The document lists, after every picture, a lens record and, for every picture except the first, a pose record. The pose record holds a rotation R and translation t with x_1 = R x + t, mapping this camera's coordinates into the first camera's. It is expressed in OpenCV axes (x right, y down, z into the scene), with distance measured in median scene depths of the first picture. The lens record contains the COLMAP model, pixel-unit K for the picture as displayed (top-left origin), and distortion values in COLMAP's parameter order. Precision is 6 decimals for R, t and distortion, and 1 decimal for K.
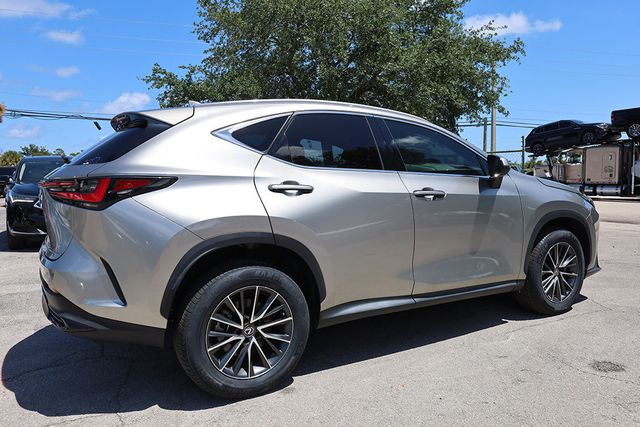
lens RADIAL K [[482.0, 0, 319.8], [0, 482.0, 211.5], [0, 0, 1]] dist [0.005111, -0.003951]
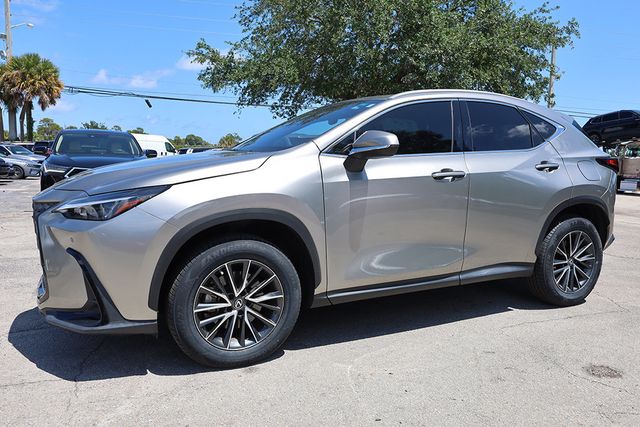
lens RADIAL K [[482.0, 0, 321.5], [0, 482.0, 211.4], [0, 0, 1]] dist [0.005111, -0.003951]
pose [[0.994670, 0.046766, -0.091896, 0.113191], [-0.043884, 0.998487, 0.033131, 0.011033], [0.093306, -0.028921, 0.995217, 0.044134]]
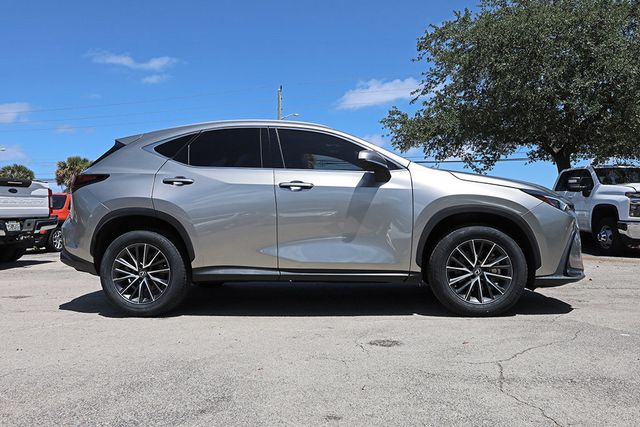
lens RADIAL K [[482.0, 0, 320.4], [0, 482.0, 212.6], [0, 0, 1]] dist [0.005111, -0.003951]
pose [[0.809144, -0.004396, -0.587594, 0.896405], [-0.044419, 0.996653, -0.068623, 0.100534], [0.585929, 0.081626, 0.806241, 0.060754]]
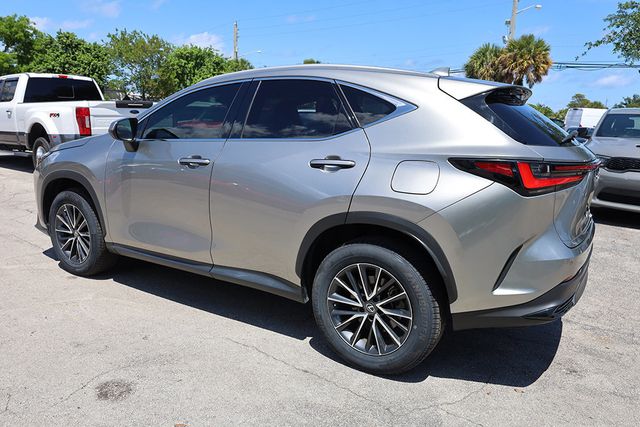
lens RADIAL K [[482.0, 0, 325.1], [0, 482.0, 210.0], [0, 0, 1]] dist [0.005111, -0.003951]
pose [[0.439639, 0.201265, -0.875334, 1.155964], [-0.115727, 0.979140, 0.167008, -0.124584], [0.890688, 0.027877, 0.453760, 0.776097]]
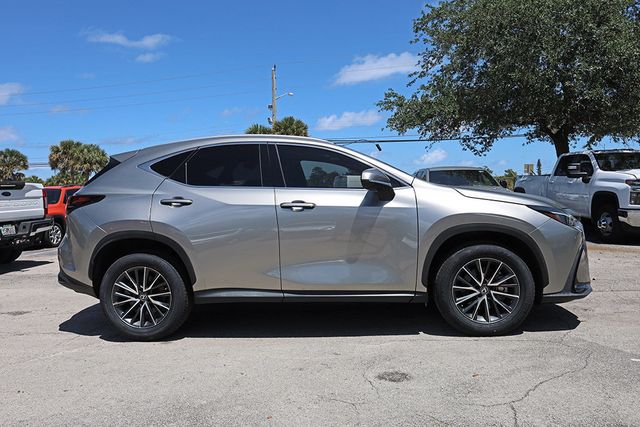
lens RADIAL K [[482.0, 0, 322.1], [0, 482.0, 209.6], [0, 0, 1]] dist [0.005111, -0.003951]
pose [[0.814991, 0.003837, -0.579462, 0.870904], [-0.022812, 0.999415, -0.025468, 0.001592], [0.579025, 0.033975, 0.814602, 0.067842]]
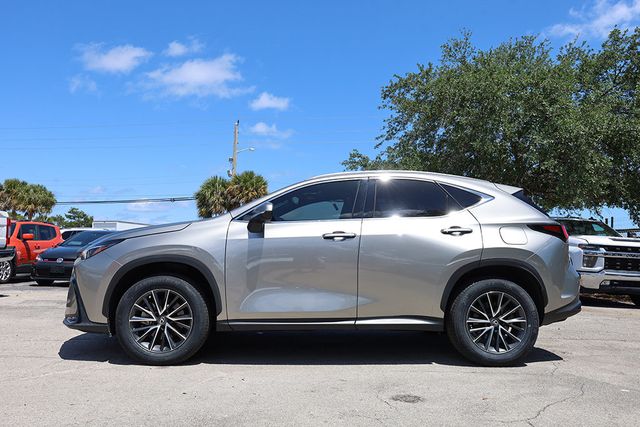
lens RADIAL K [[482.0, 0, 321.7], [0, 482.0, 213.4], [0, 0, 1]] dist [0.005111, -0.003951]
pose [[0.870073, -0.008576, -0.492848, 0.781593], [-0.072549, 0.986732, -0.145249, 0.077412], [0.487554, 0.162133, 0.857907, -0.031225]]
